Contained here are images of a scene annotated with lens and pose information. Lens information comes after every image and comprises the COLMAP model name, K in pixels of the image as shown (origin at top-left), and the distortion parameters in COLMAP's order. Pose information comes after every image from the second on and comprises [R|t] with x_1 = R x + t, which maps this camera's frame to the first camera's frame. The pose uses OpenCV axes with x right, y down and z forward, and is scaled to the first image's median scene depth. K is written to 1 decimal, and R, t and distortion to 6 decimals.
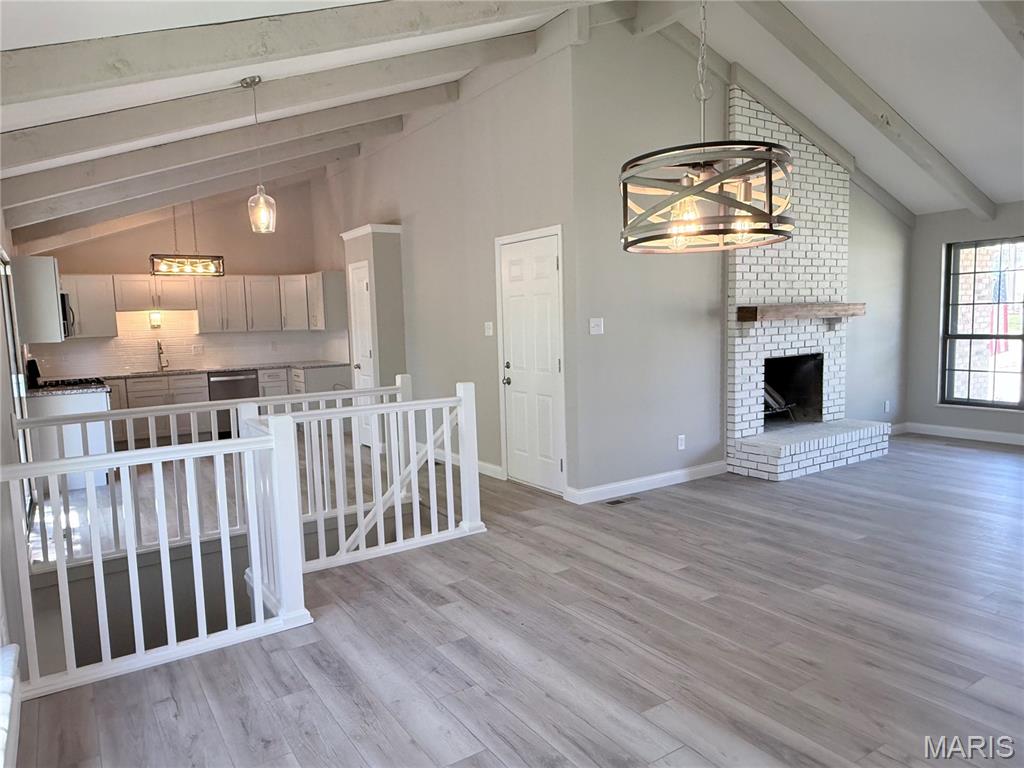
lens RADIAL K [[700.1, 0, 509.1], [0, 700.1, 388.7], [0, 0, 1]] dist [0.004184, 0.000519]
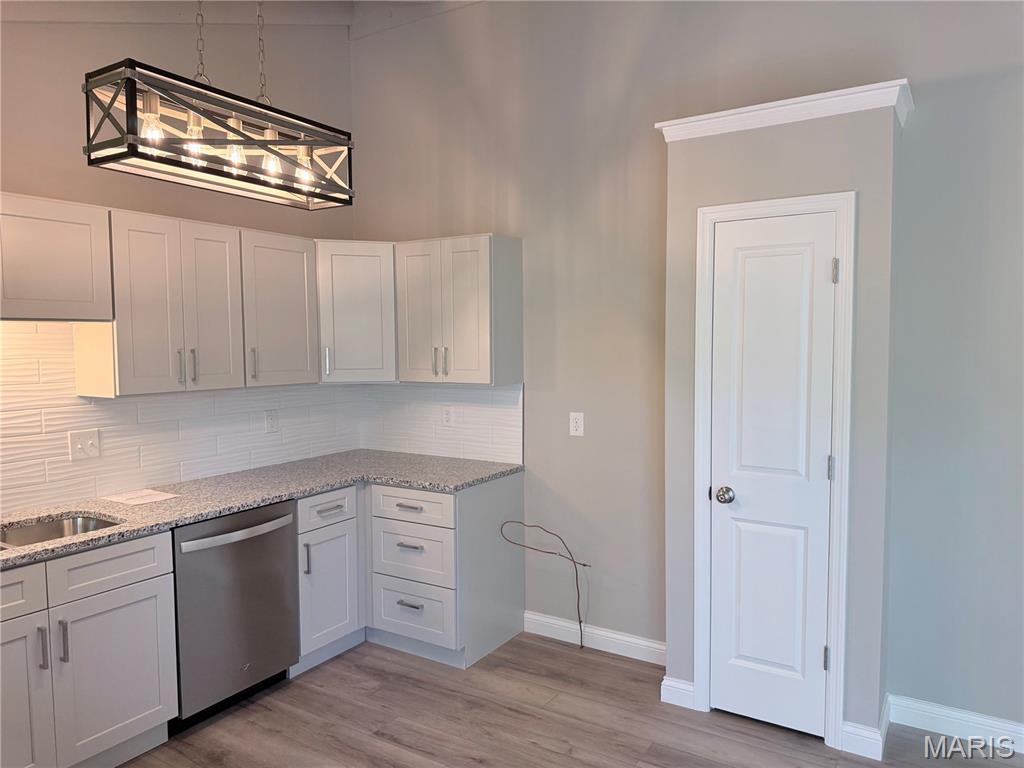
lens RADIAL K [[716.8, 0, 515.4], [0, 716.8, 387.6], [0, 0, 1]] dist [0.024524, -0.033986]
pose [[0.911624, -0.000920, 0.411024, -0.407681], [0.021278, 0.998762, -0.044955, -0.063808], [-0.410474, 0.049728, 0.910515, 0.626721]]
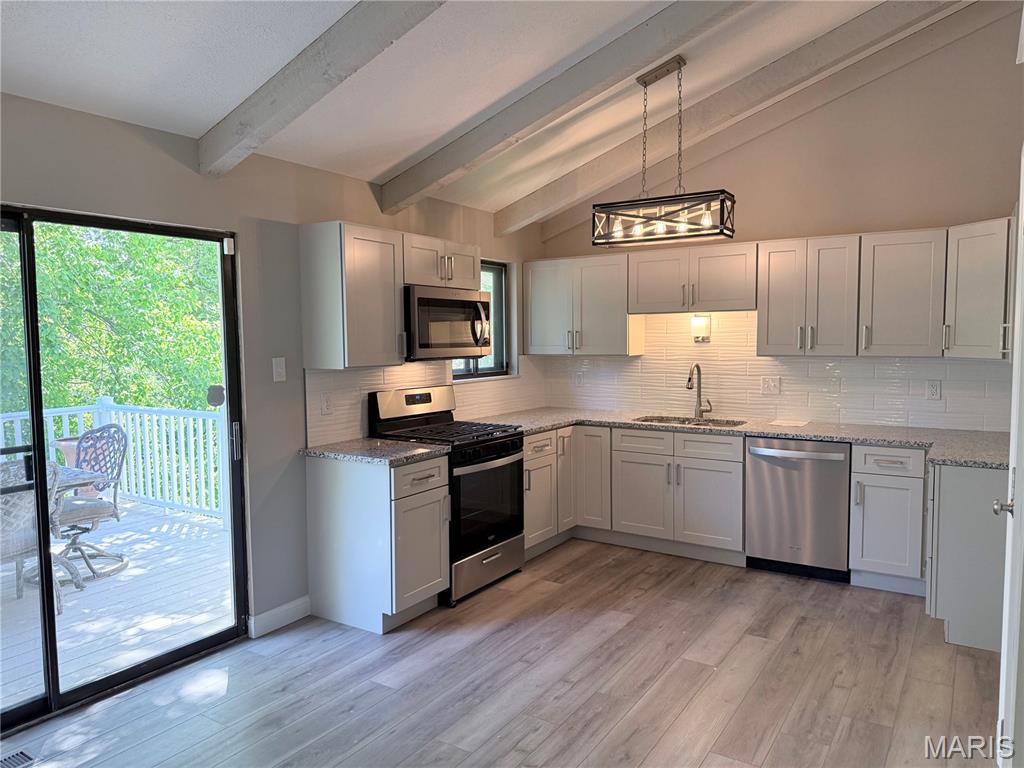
lens RADIAL K [[716.8, 0, 508.9], [0, 716.8, 382.7], [0, 0, 1]] dist [0.024524, -0.033986]
pose [[0.400887, 0.087674, -0.911922, -0.030787], [-0.099080, 0.993721, 0.051982, -0.067681], [0.910754, 0.069515, 0.407057, 0.612157]]
